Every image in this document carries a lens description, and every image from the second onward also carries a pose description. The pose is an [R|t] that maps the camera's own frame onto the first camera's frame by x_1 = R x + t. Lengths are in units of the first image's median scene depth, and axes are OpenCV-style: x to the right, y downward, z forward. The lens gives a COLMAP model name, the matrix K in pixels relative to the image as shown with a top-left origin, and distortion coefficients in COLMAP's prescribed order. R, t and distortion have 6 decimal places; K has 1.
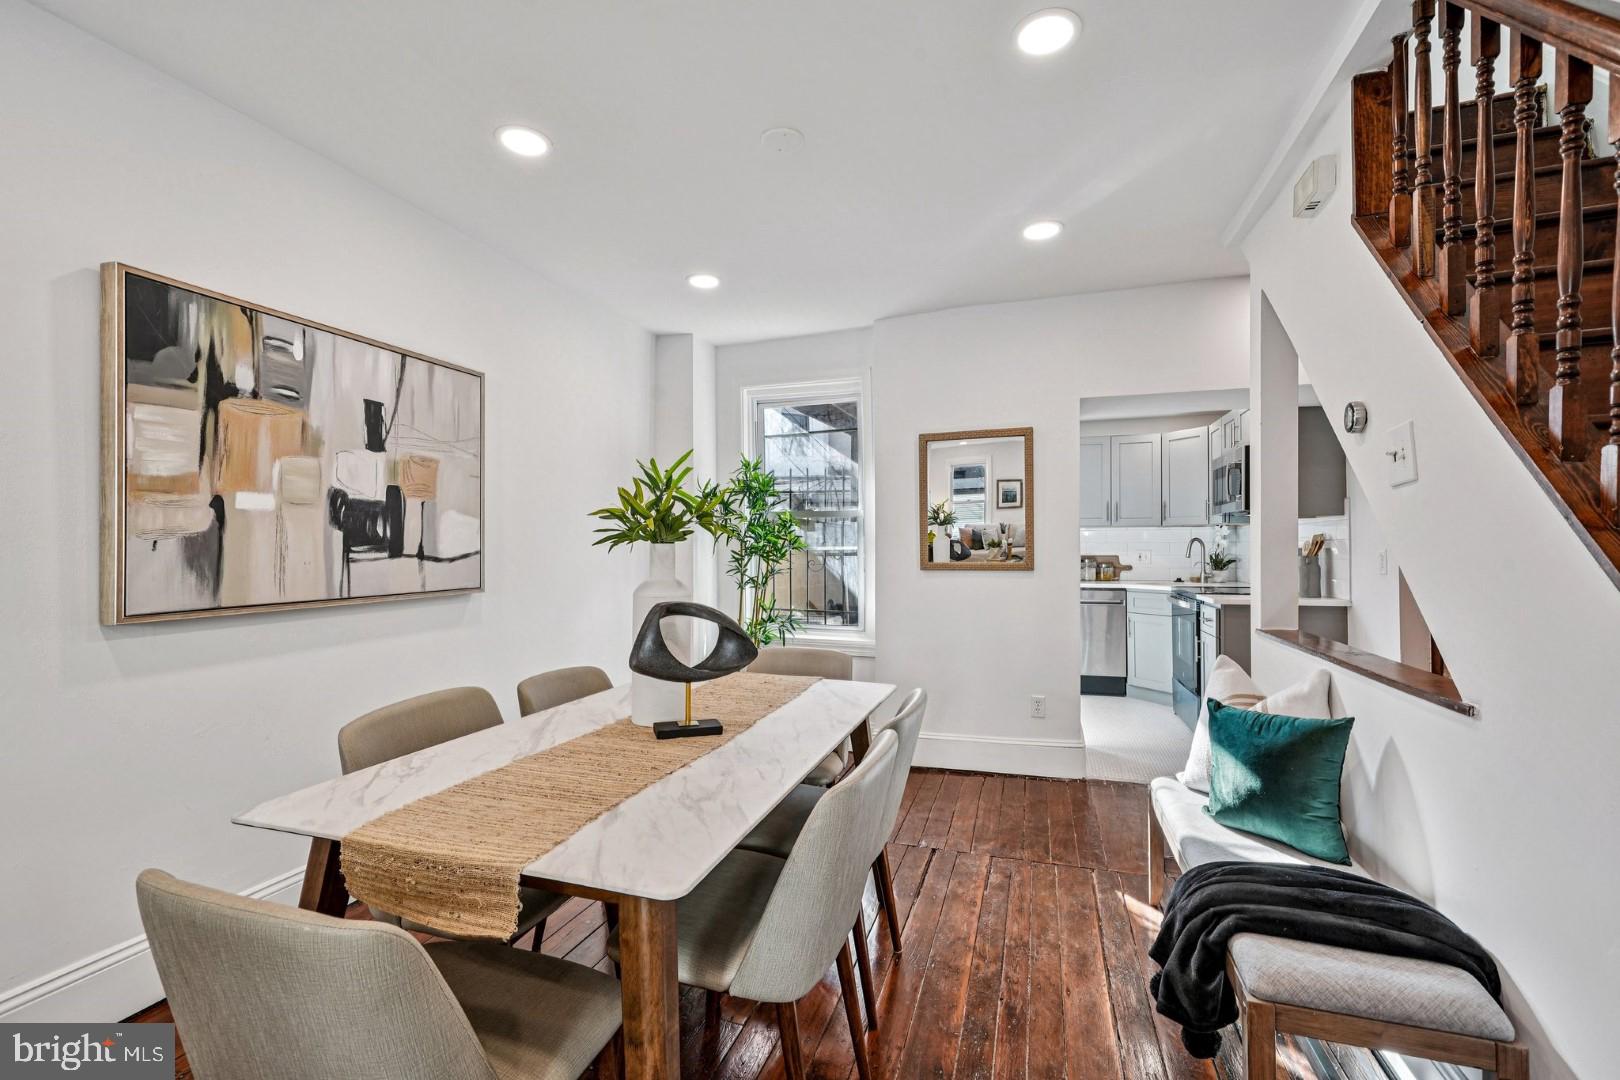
lens RADIAL K [[696.4, 0, 808.1], [0, 696.4, 545.2], [0, 0, 1]] dist [0.000752, -0.000182]
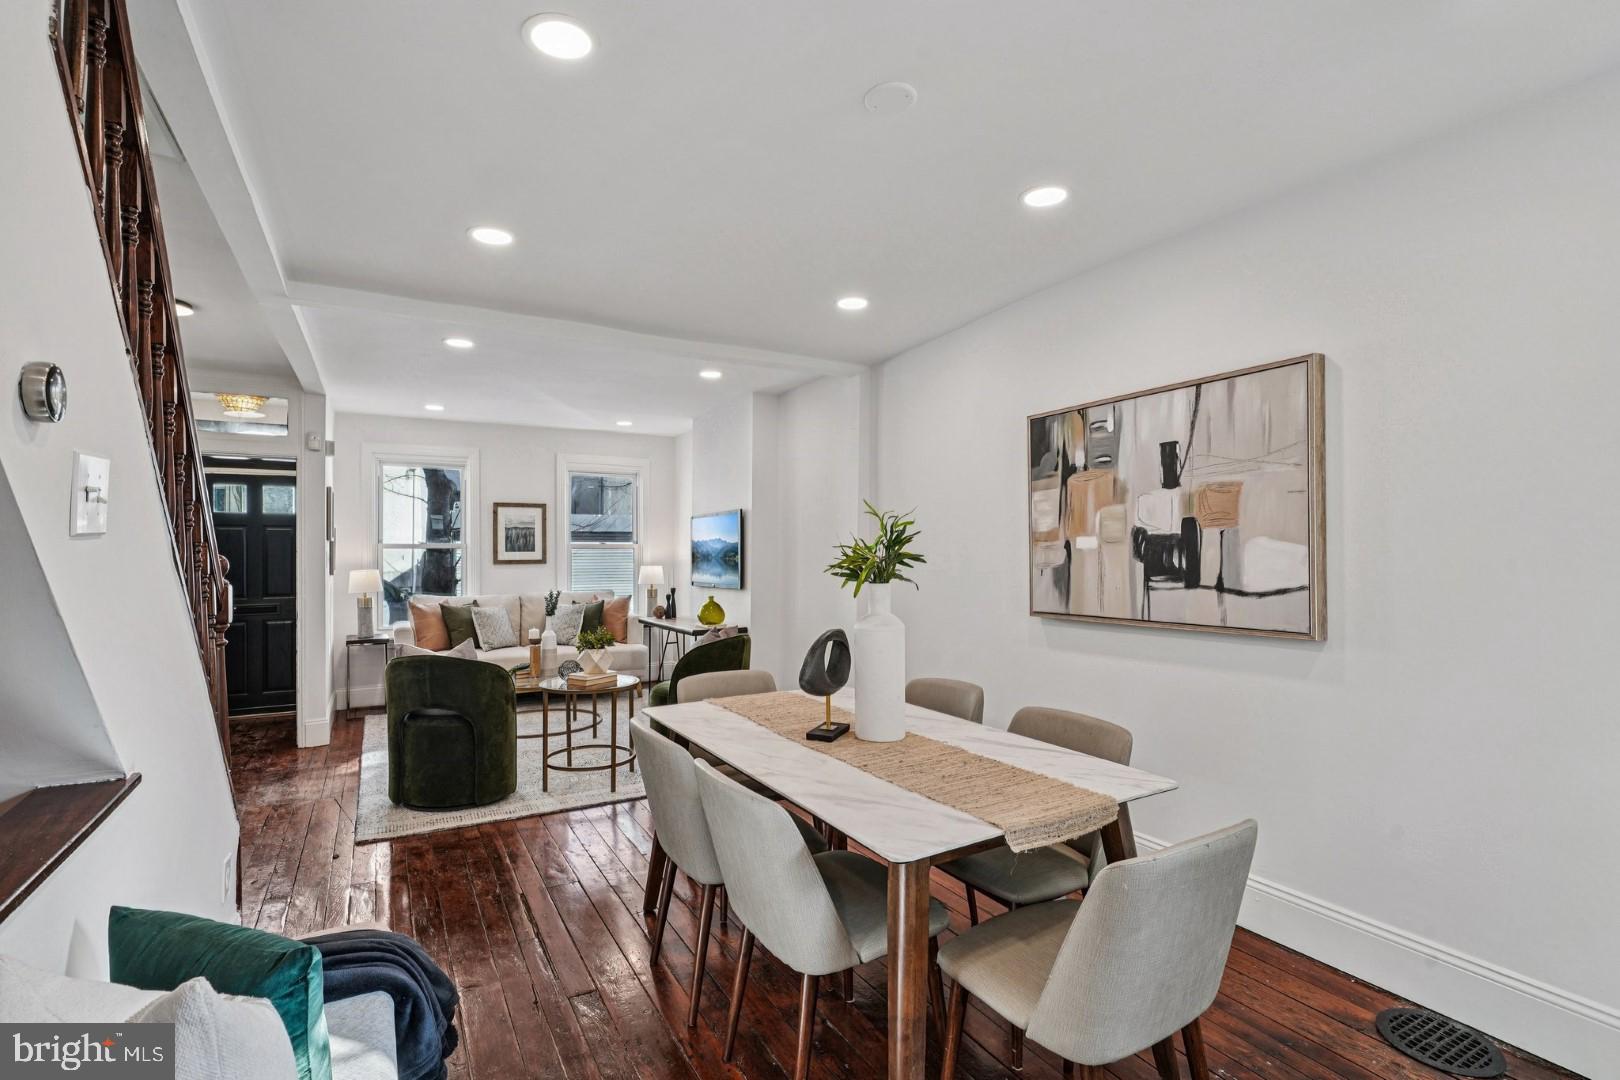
lens RADIAL K [[754.3, 0, 807.9], [0, 754.3, 552.1], [0, 0, 1]] dist [-0.001075, -0.000185]
pose [[-0.669495, 0.006447, -0.742789, 0.609972], [0.009711, 0.999953, -0.000074, -0.040976], [0.742753, -0.007263, -0.669526, 1.343172]]
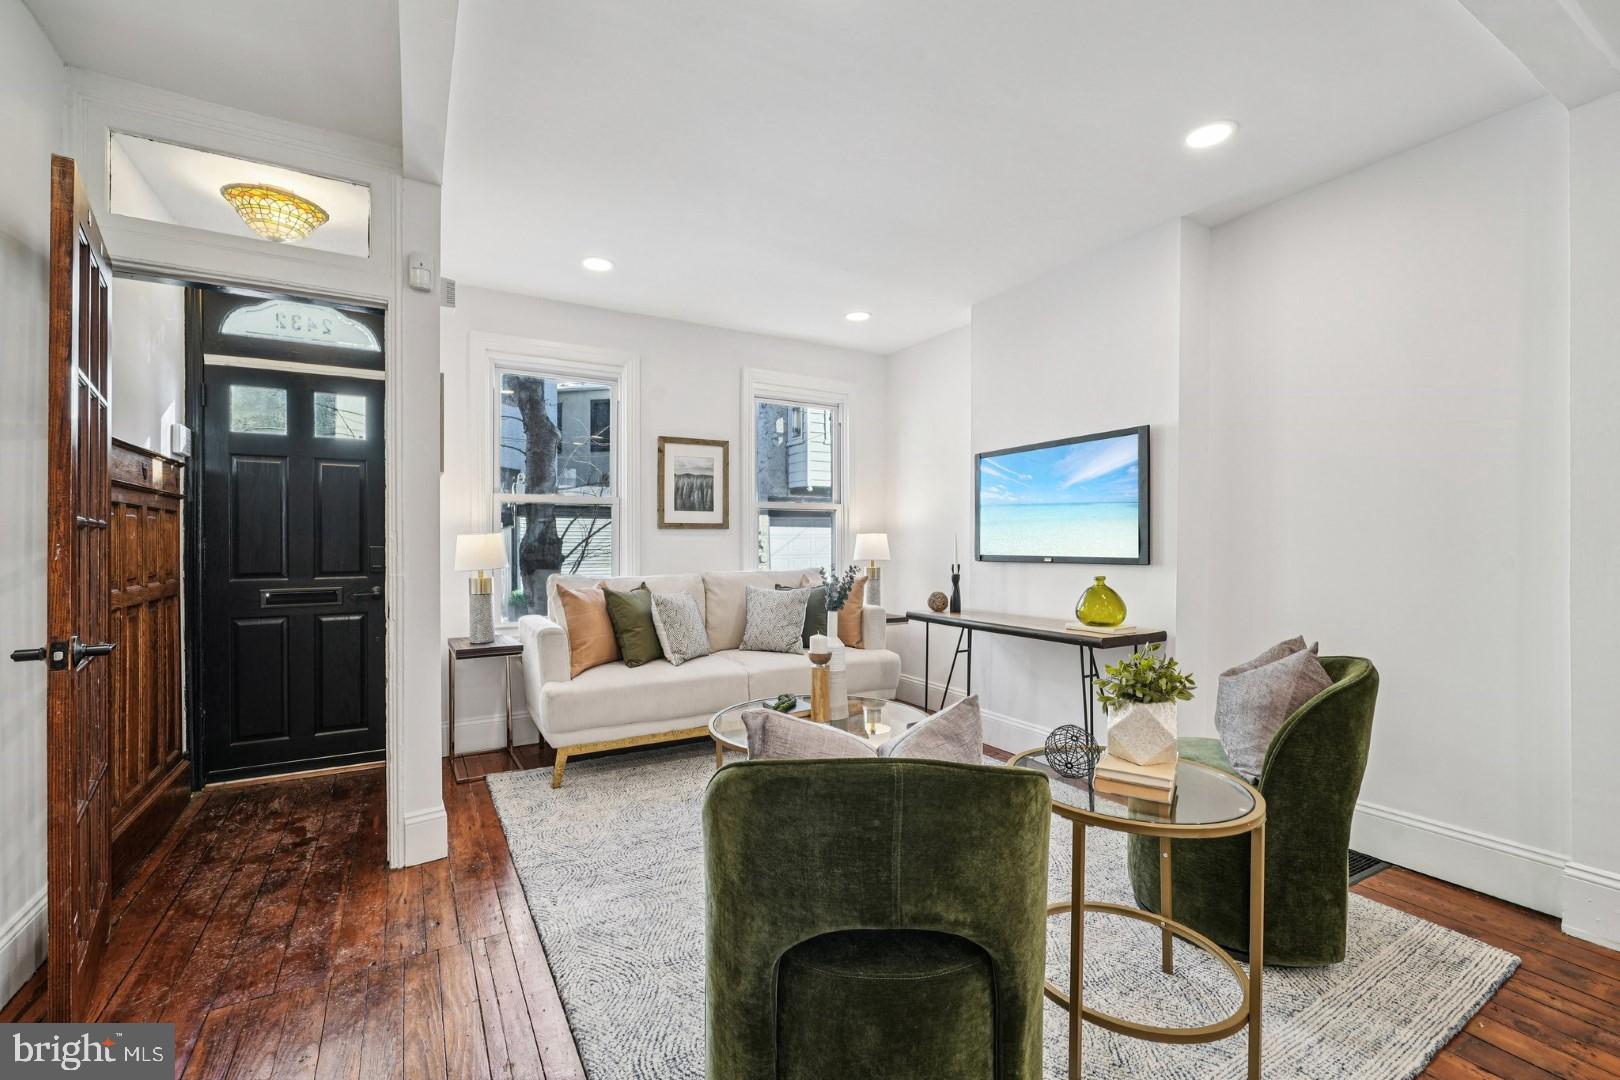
lens RADIAL K [[696.4, 0, 808.1], [0, 696.4, 545.2], [0, 0, 1]] dist [0.000752, -0.000182]
pose [[-0.664025, 0.009955, -0.747644, 0.351272], [0.006321, 0.999950, 0.007700, 0.022976], [0.747684, 0.000387, -0.664055, -0.001135]]
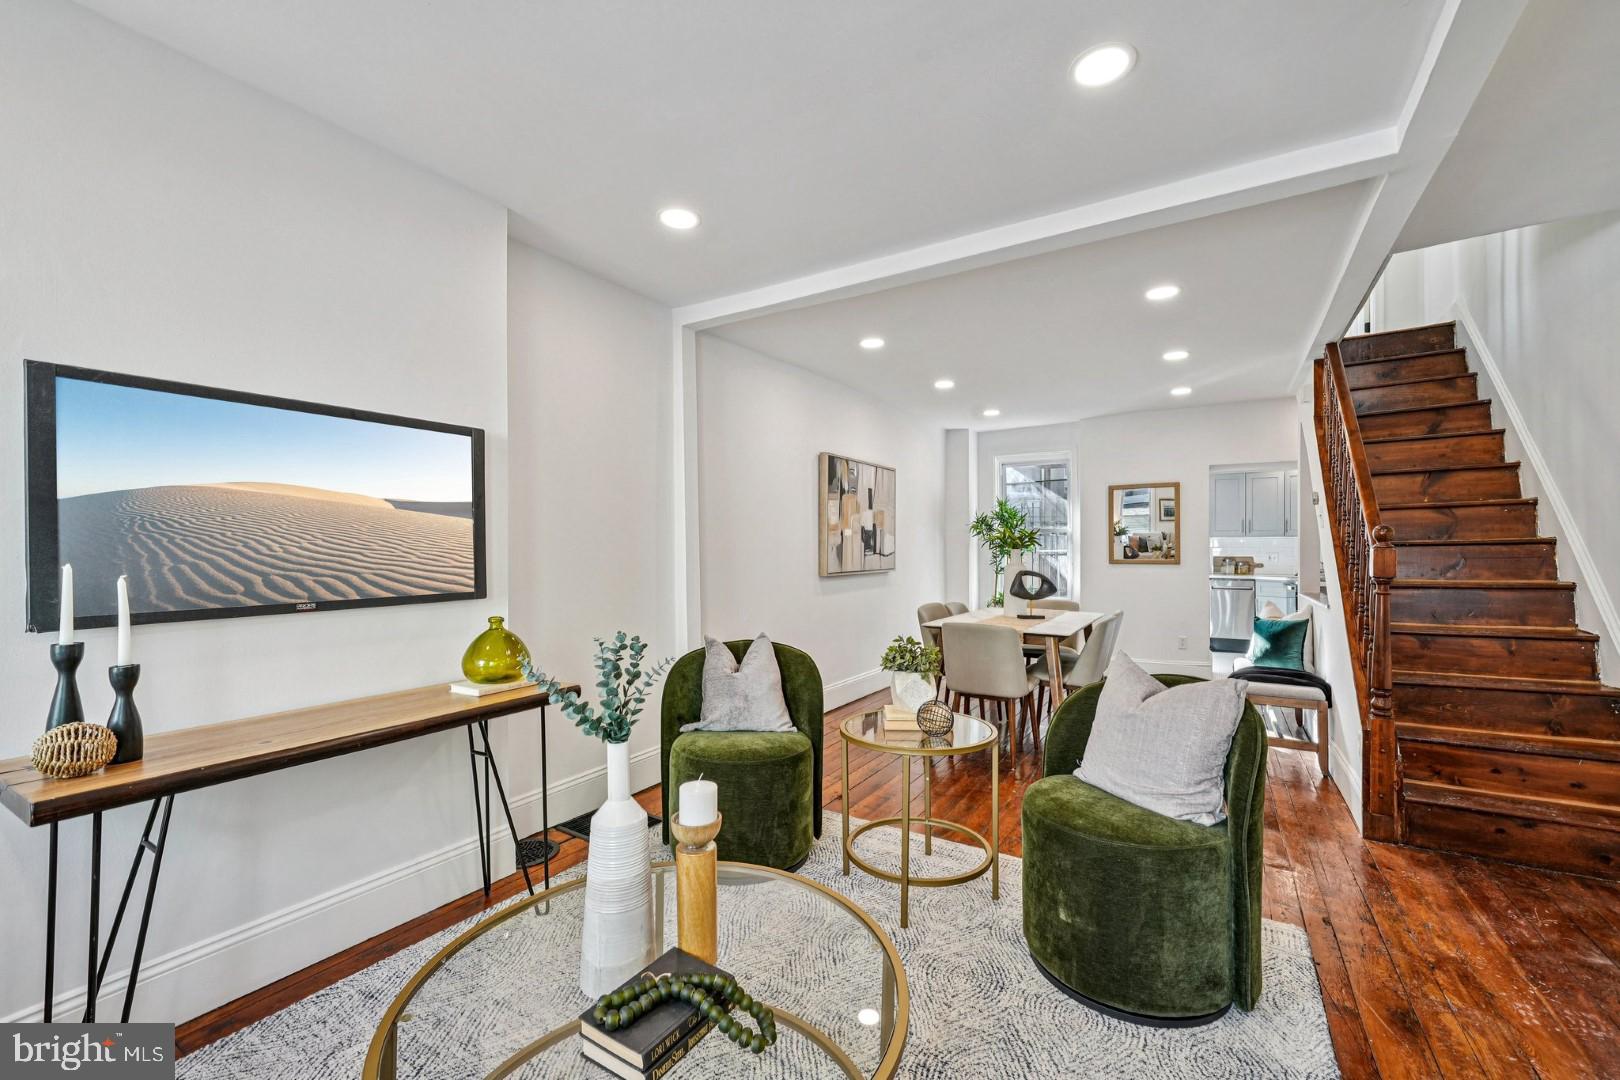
lens RADIAL K [[652.6, 0, 810.0], [0, 652.6, 540.0], [0, 0, 1]] dist [-0.001735, -0.000059]
pose [[0.973601, 0.000626, -0.228255, -0.308578], [-0.003121, 0.999939, -0.010571, -0.005759], [0.228234, 0.011004, 0.973544, -1.203238]]
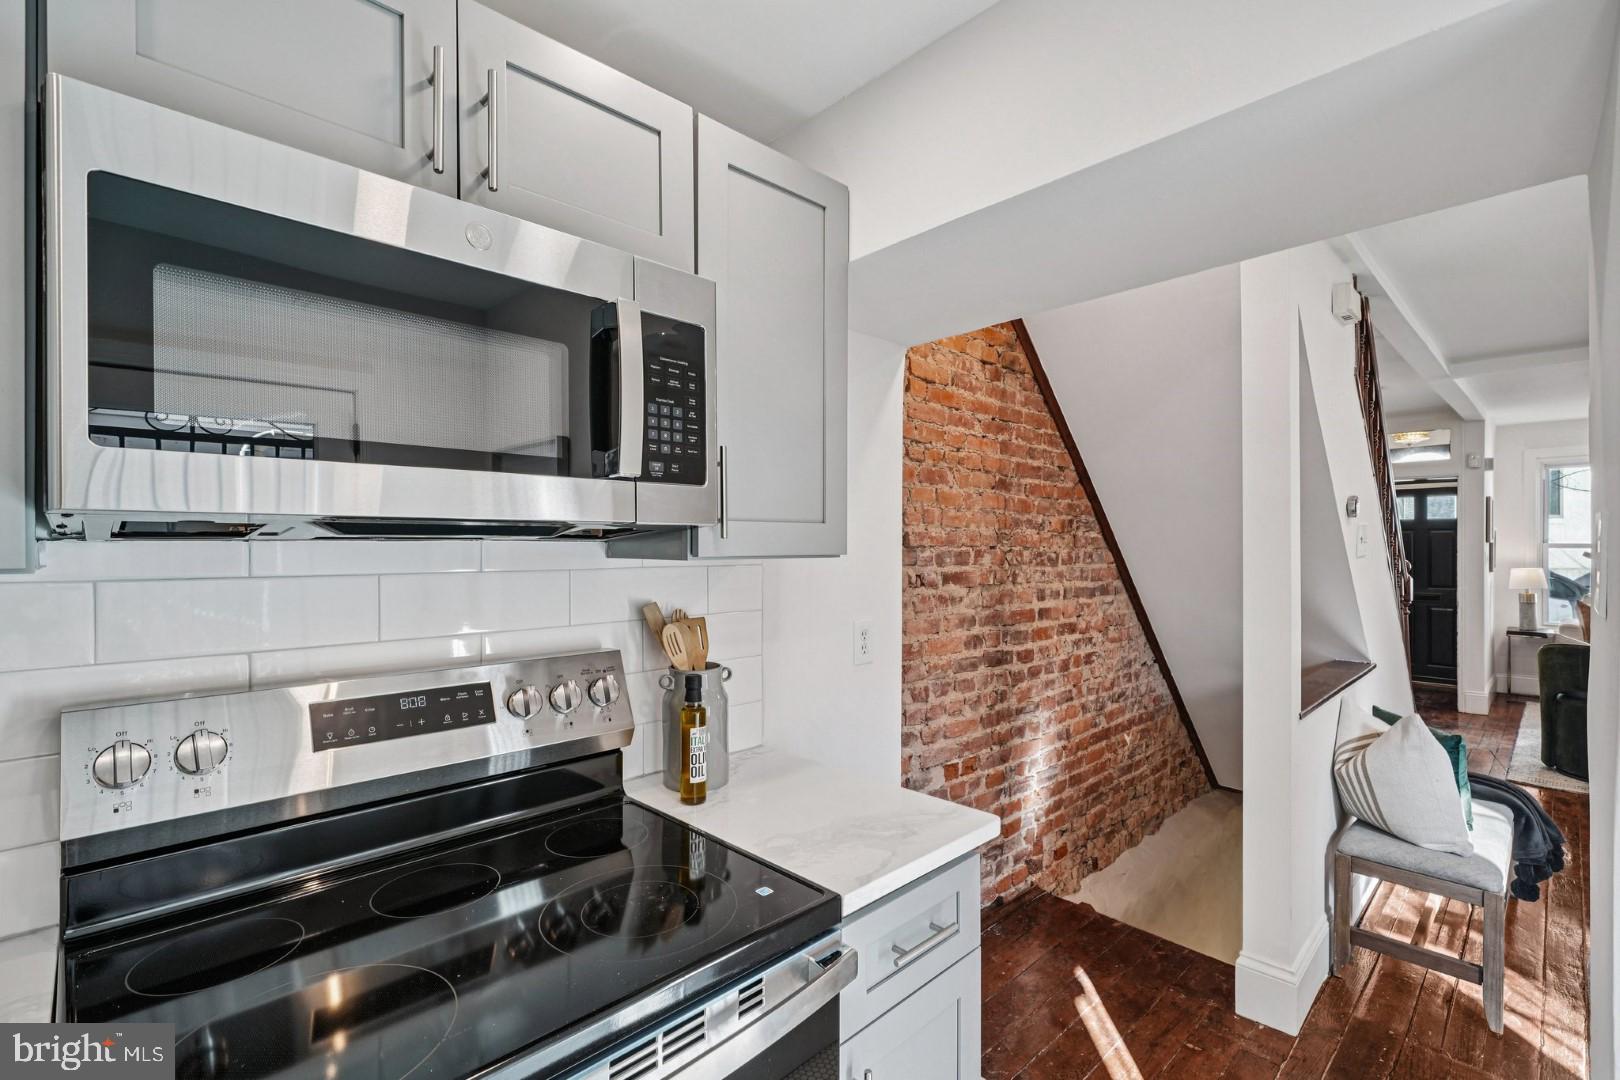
lens RADIAL K [[729.7, 0, 814.6], [0, 729.7, 547.8], [0, 0, 1]] dist [0.000407, -0.000179]
pose [[-0.885687, 0.006251, 0.464242, 0.793714], [0.004554, 0.999978, -0.004777, -0.069135], [-0.464261, -0.002117, -0.885696, 2.117482]]
